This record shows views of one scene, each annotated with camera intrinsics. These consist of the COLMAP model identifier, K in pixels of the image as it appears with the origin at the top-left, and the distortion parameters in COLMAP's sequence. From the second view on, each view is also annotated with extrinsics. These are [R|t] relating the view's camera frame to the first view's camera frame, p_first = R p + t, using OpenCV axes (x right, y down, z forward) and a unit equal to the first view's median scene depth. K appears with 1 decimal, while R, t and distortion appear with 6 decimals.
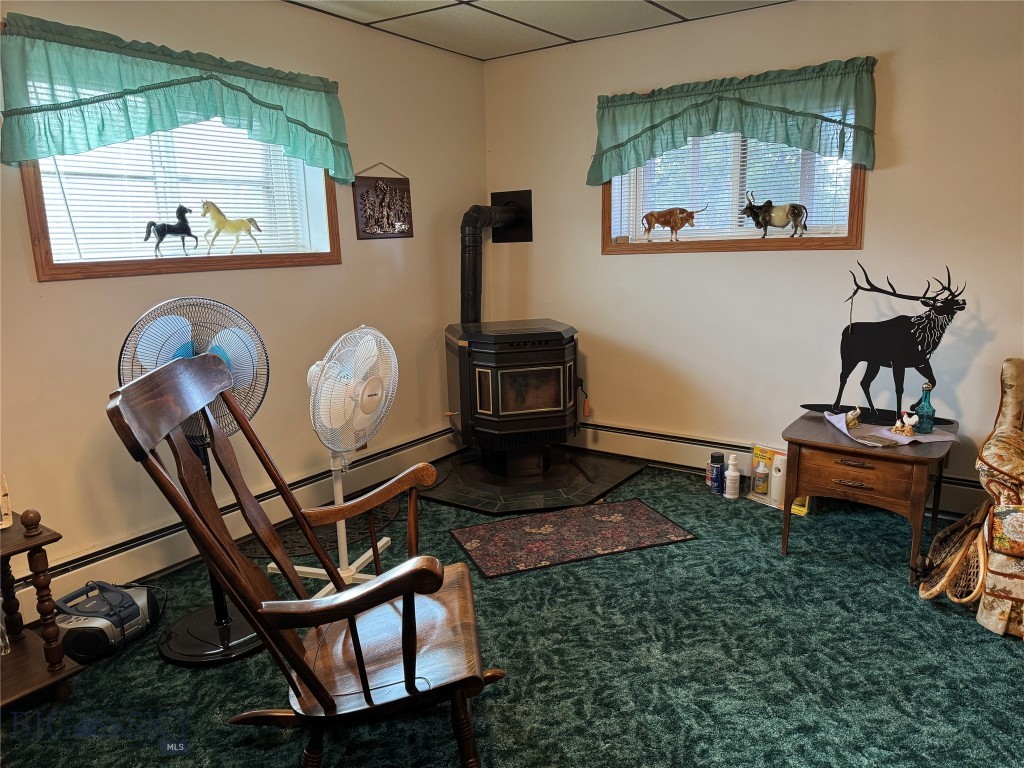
lens RADIAL K [[725.1, 0, 512.0], [0, 725.1, 384.0], [0, 0, 1]] dist [0.003027, 0.001216]
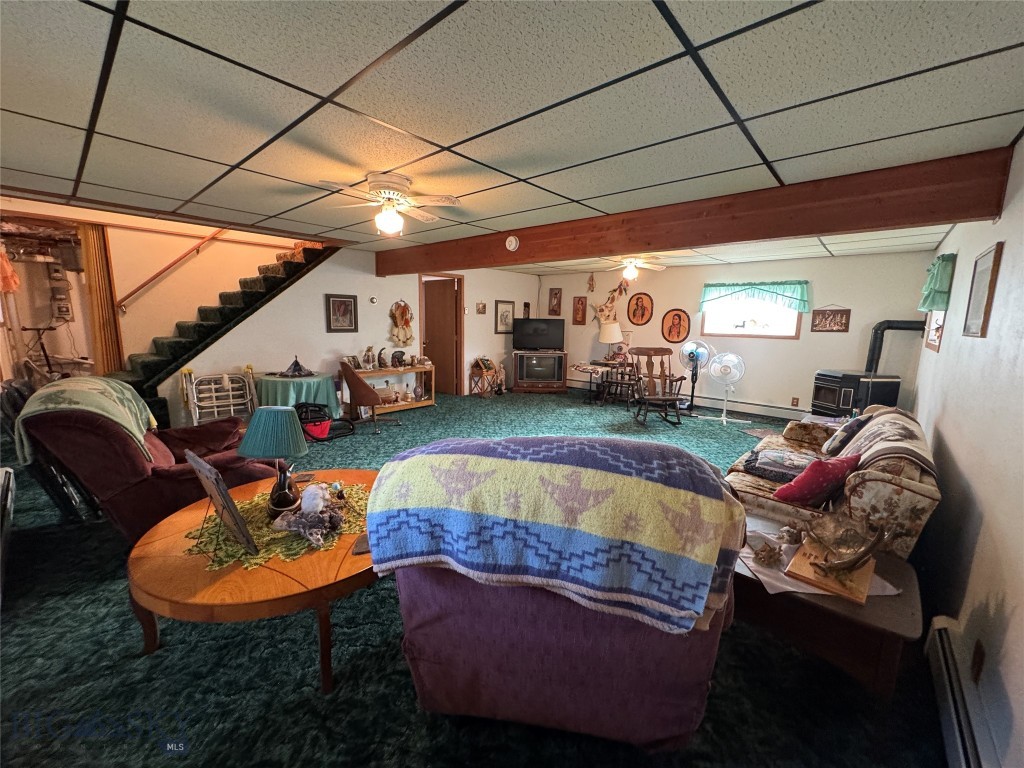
lens RADIAL K [[406.5, 0, 509.9], [0, 406.5, 381.2], [0, 0, 1]] dist [0.000005, 0.000004]
pose [[-0.131411, 0.170333, -0.976585, 1.841919], [-0.212979, 0.957273, 0.195624, -0.094220], [0.968179, 0.233699, -0.089518, 0.072096]]
